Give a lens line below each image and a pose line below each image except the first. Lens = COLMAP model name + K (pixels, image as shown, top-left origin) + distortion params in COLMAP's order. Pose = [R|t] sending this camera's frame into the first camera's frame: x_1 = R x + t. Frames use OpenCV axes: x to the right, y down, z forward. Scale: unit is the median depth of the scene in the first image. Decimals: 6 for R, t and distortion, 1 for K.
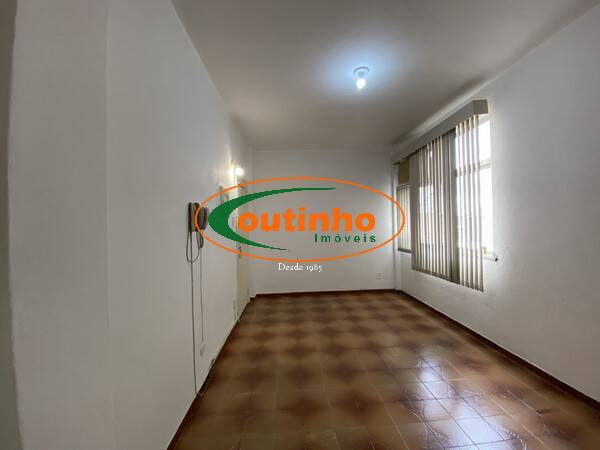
lens RADIAL K [[241.5, 0, 300.9], [0, 241.5, 223.2], [0, 0, 1]] dist [0.017041, -0.017395]
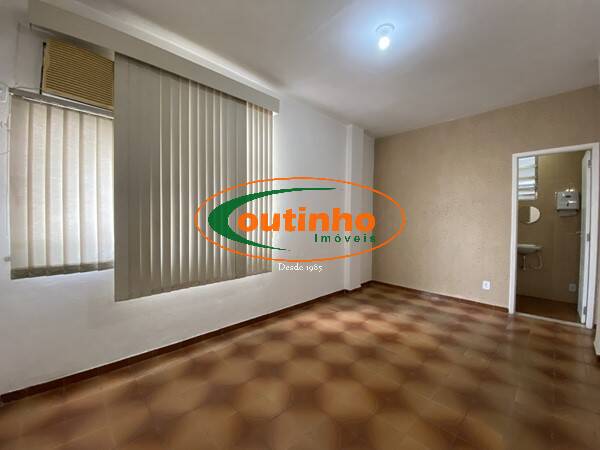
lens RADIAL K [[241.5, 0, 300.9], [0, 241.5, 223.2], [0, 0, 1]] dist [0.017041, -0.017395]
pose [[-0.655843, 0.003166, 0.754891, -0.179048], [-0.000598, 0.999989, -0.004714, 0.060769], [-0.754897, -0.003543, -0.655833, 1.541564]]
